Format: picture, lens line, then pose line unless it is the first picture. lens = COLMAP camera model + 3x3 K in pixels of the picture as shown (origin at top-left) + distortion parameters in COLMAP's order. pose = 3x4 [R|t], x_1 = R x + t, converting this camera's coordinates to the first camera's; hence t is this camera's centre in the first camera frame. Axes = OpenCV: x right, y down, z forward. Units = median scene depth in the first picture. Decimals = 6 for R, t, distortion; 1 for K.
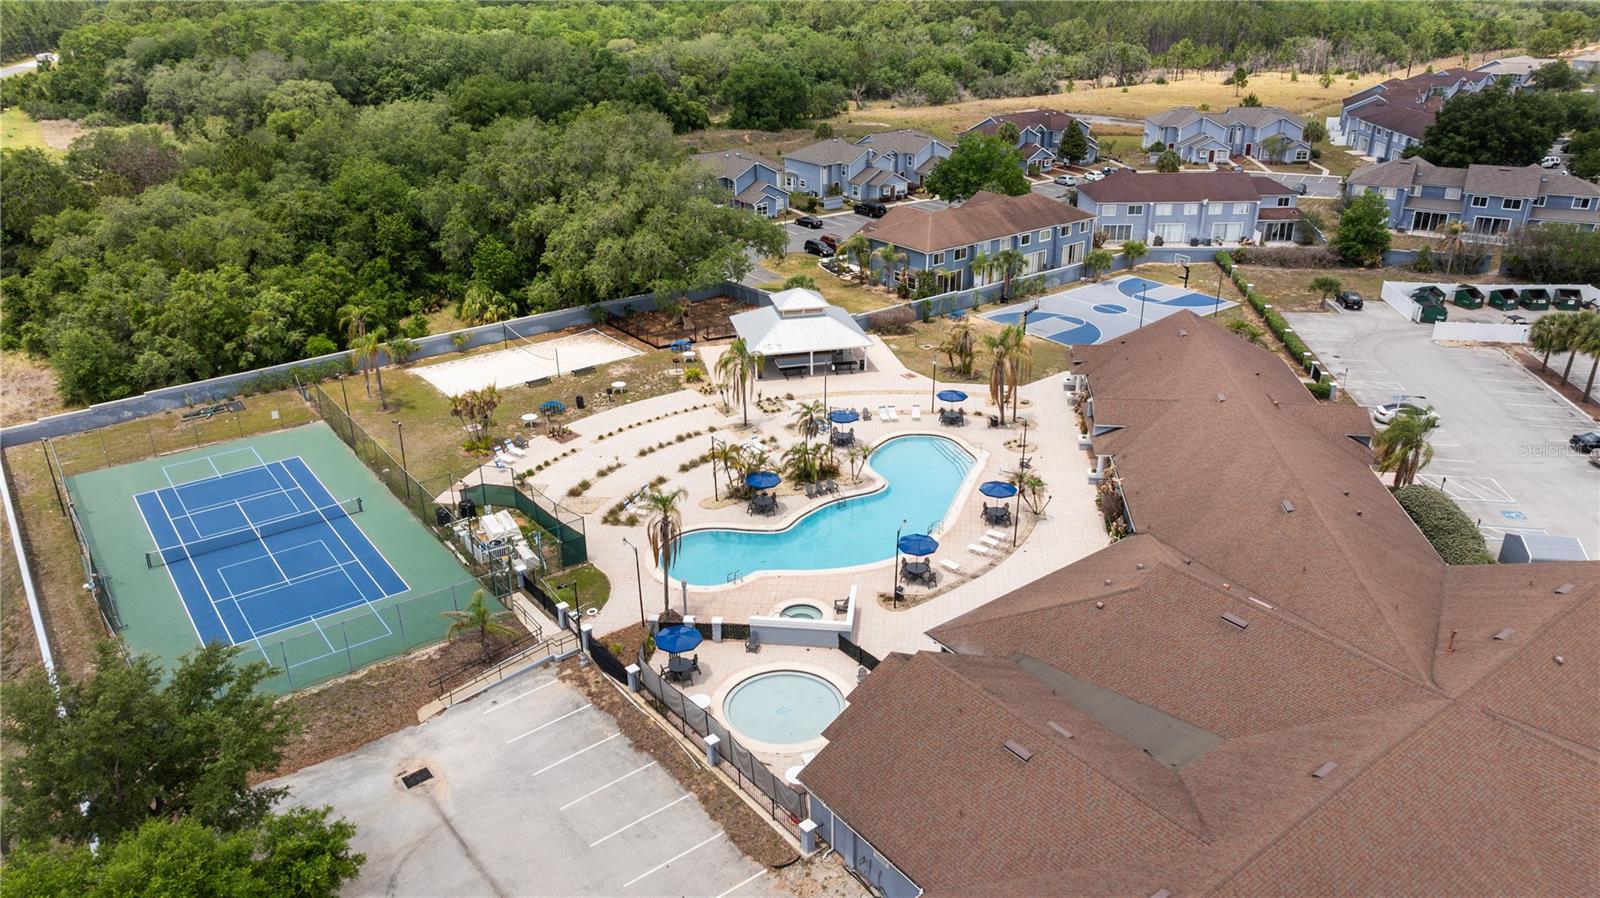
lens RADIAL K [[1118.0, 0, 806.8], [0, 1118.0, 442.9], [0, 0, 1]] dist [-0.011517, 0.001960]
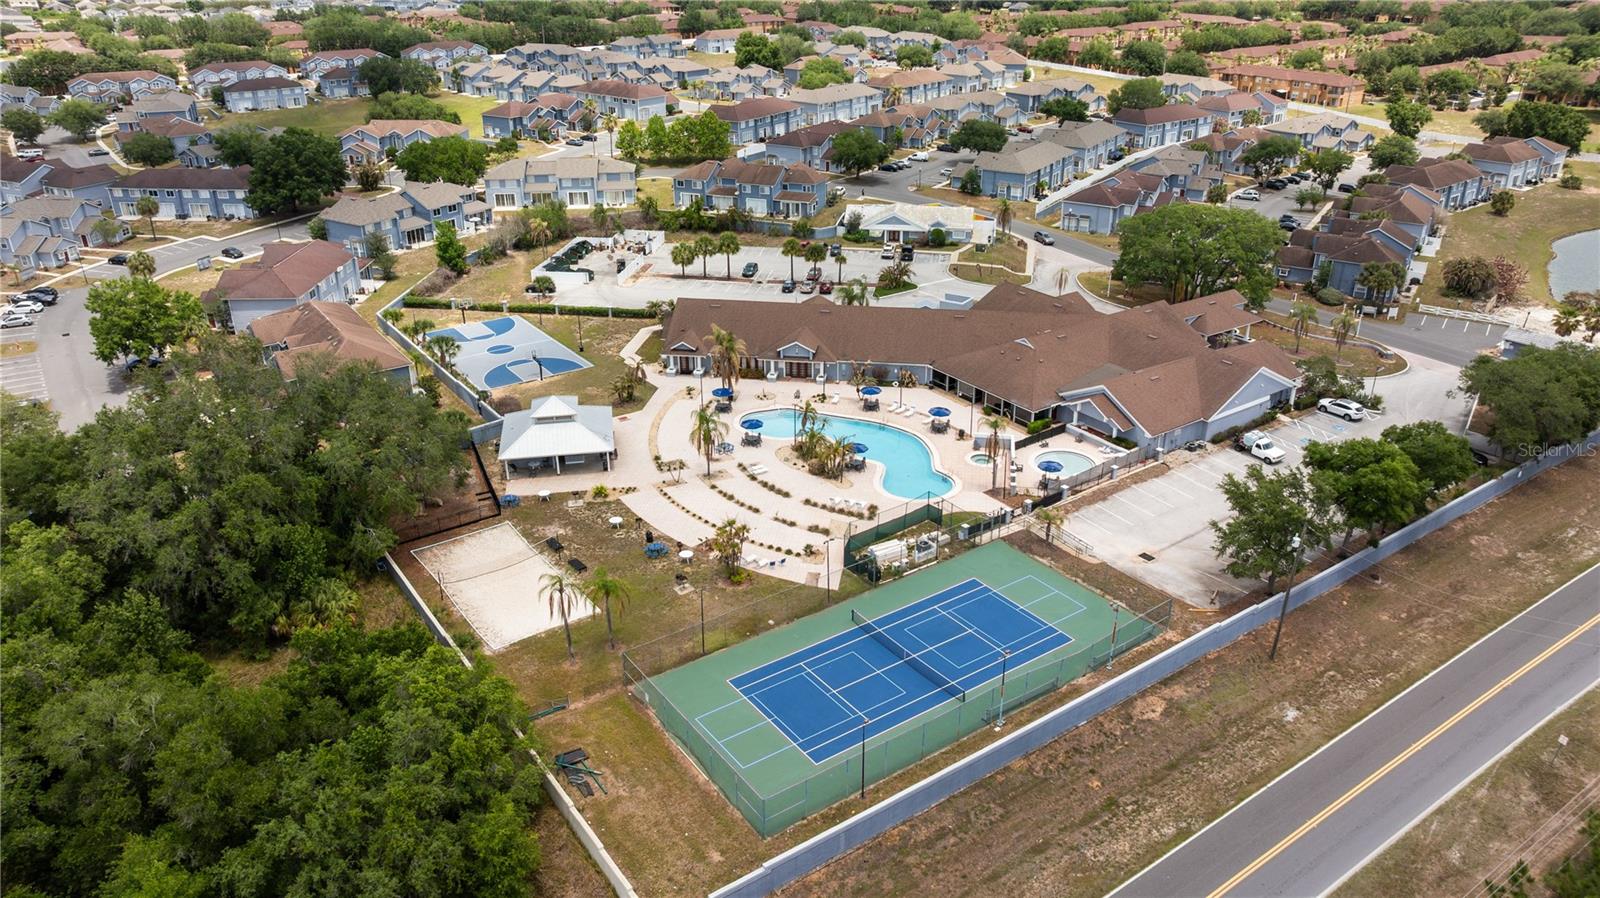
lens RADIAL K [[1118.0, 0, 806.8], [0, 1118.0, 442.9], [0, 0, 1]] dist [-0.011517, 0.001960]
pose [[0.039267, -0.412193, 0.910250, -0.958553], [0.406994, 0.838563, 0.362173, -0.370853], [-0.912587, 0.356245, 0.200688, 0.513154]]
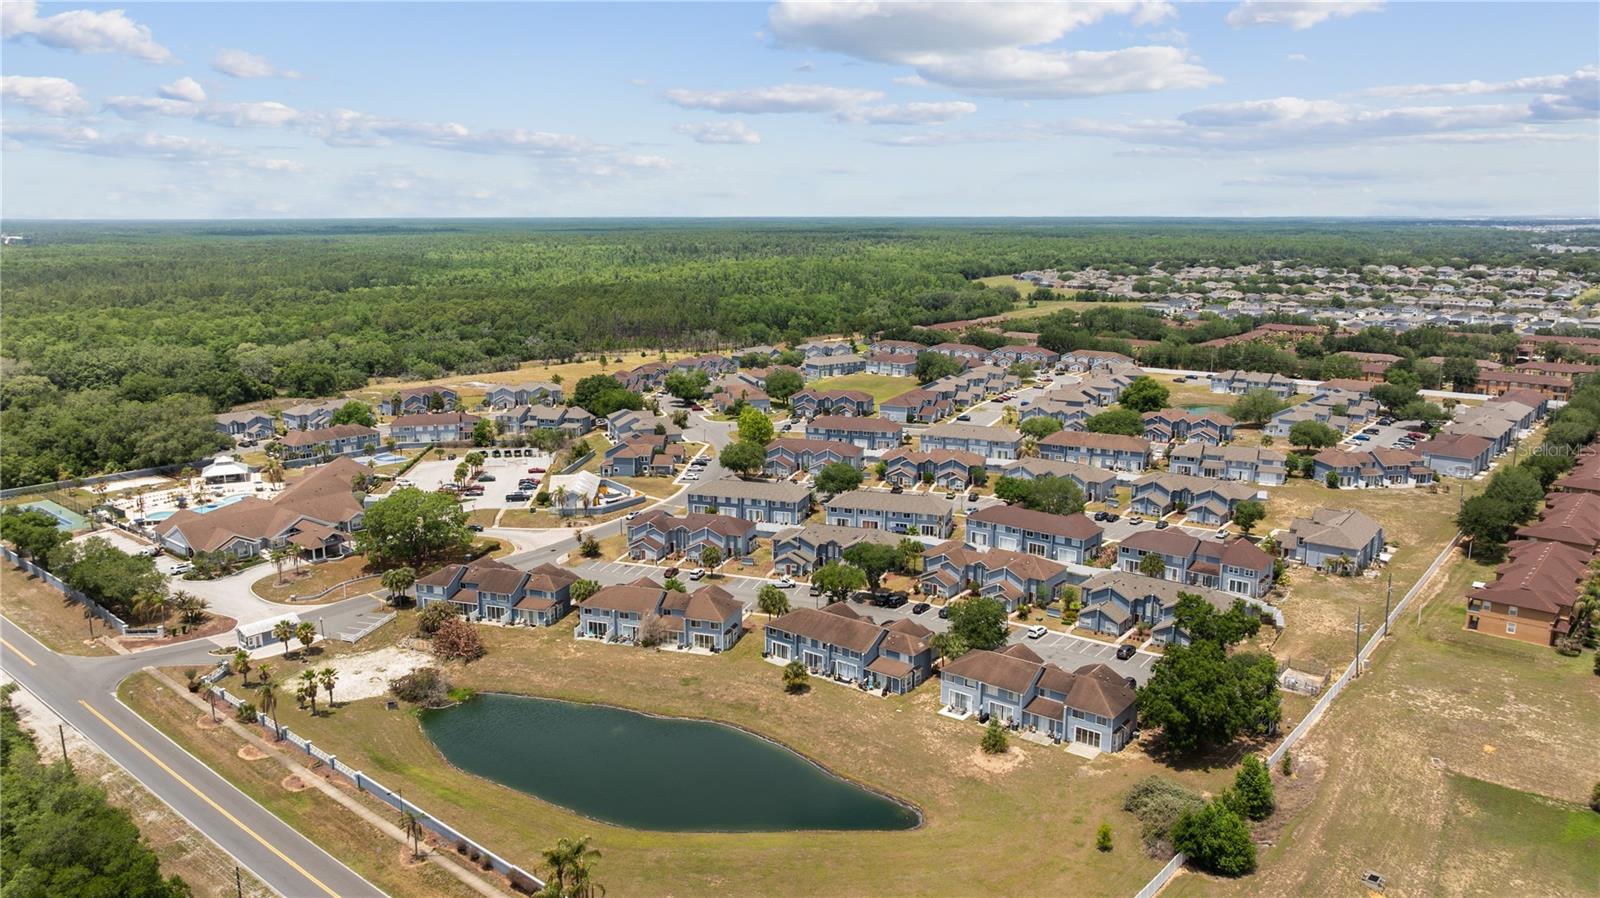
lens RADIAL K [[1117.8, 0, 802.5], [0, 1117.8, 442.7], [0, 0, 1]] dist [-0.068659, 0.071332]
pose [[0.974951, -0.035719, 0.219531, 0.796106], [0.081807, 0.975420, -0.204604, 0.520180], [-0.206827, 0.217438, 0.953909, -2.002766]]
